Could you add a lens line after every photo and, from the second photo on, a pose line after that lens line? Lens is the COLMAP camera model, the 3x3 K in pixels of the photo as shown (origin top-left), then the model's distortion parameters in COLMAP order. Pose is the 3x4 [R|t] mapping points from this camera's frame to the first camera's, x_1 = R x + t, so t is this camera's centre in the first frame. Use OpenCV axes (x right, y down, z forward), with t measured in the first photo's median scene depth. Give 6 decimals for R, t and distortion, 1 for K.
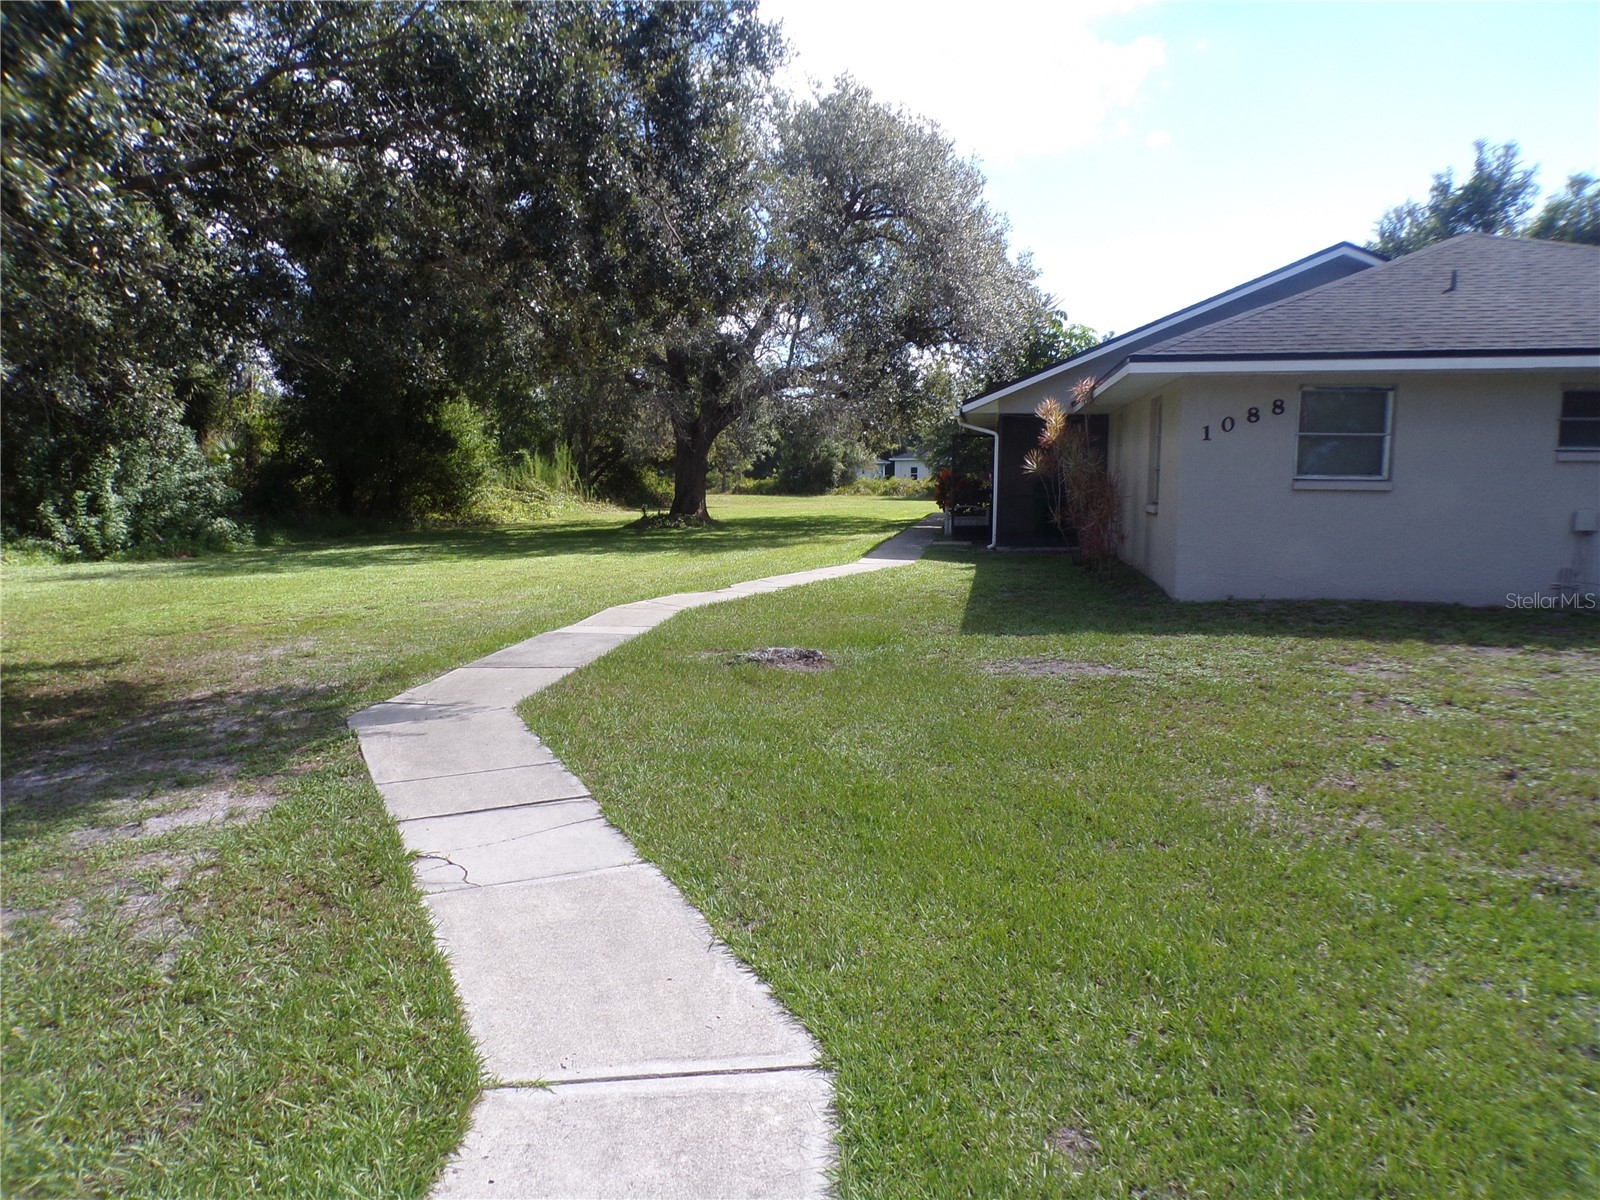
lens RADIAL K [[1108.6, 0, 800.0], [0, 1108.6, 600.0], [0, 0, 1]] dist [0.019889, -0.001844]
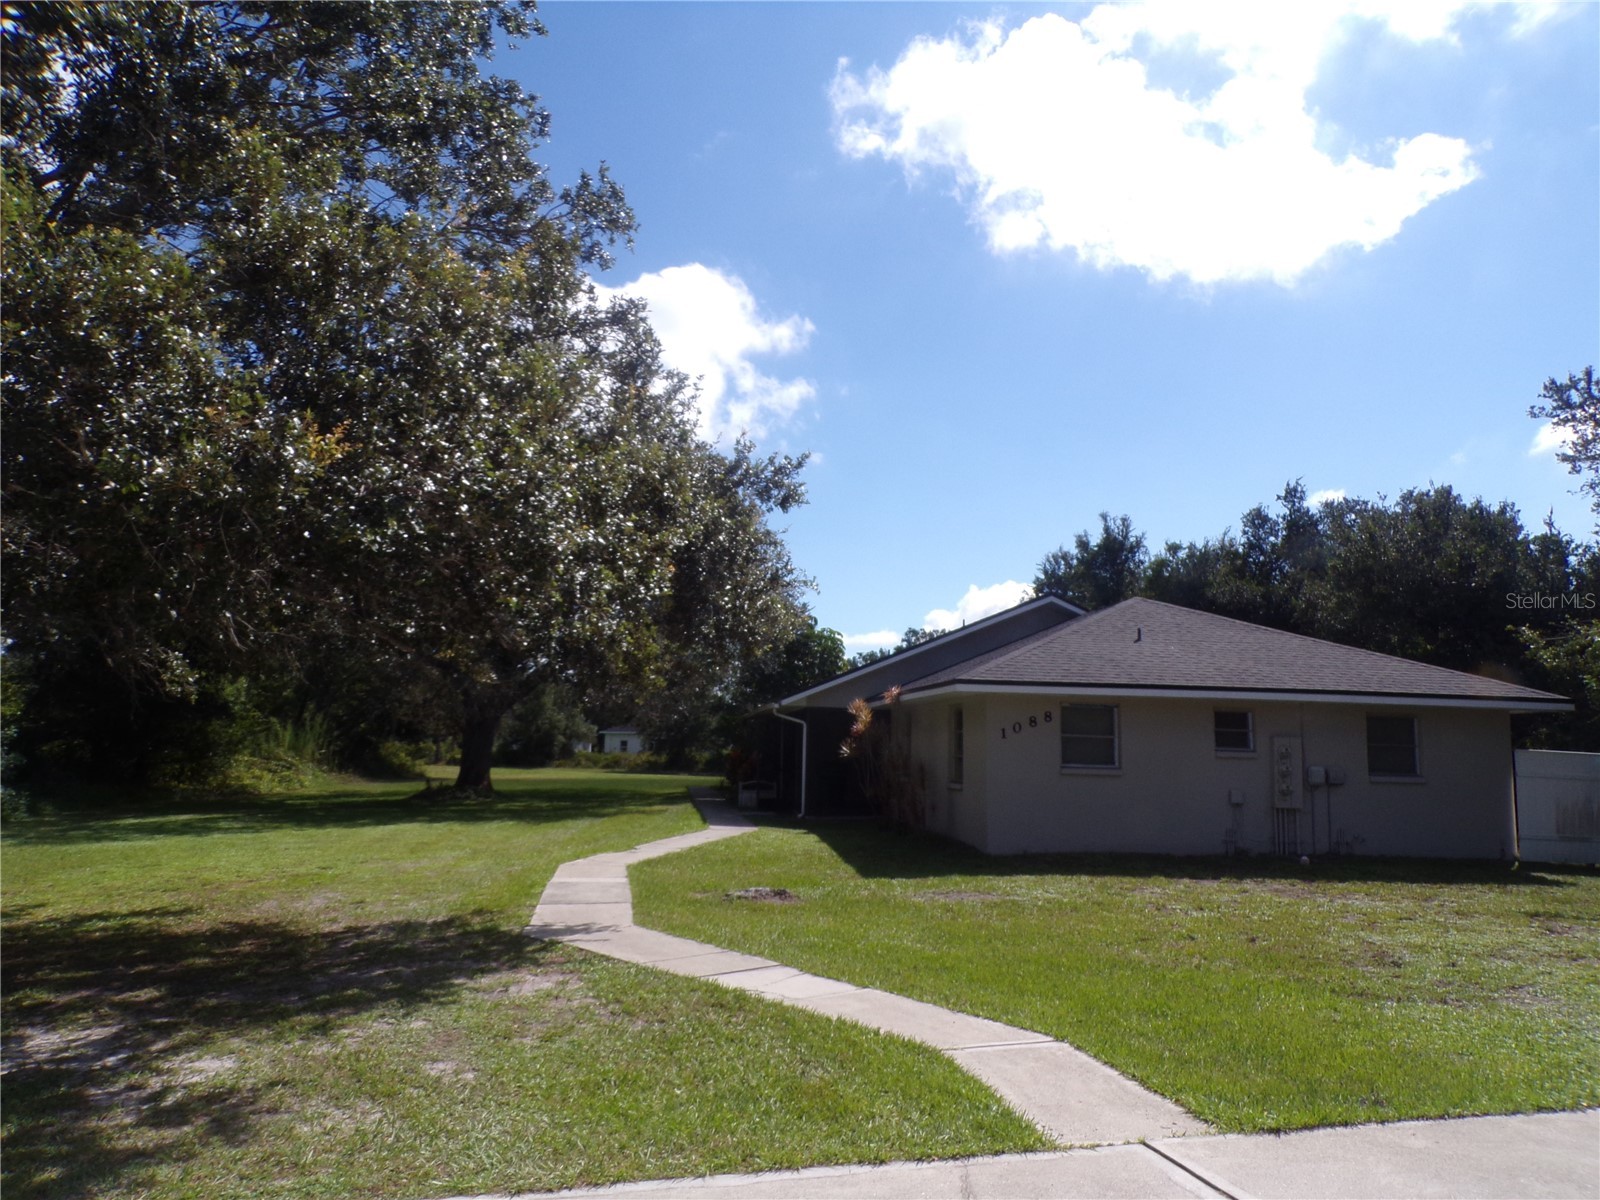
lens RADIAL K [[1041.8, 0, 800.0], [0, 1041.8, 600.0], [0, 0, 1]] dist [-0.015542, 0.000588]
pose [[0.967287, 0.051539, 0.248393, -0.123670], [0.012811, 0.967972, -0.250732, 0.008761], [-0.253360, 0.245713, 0.935646, -0.123725]]
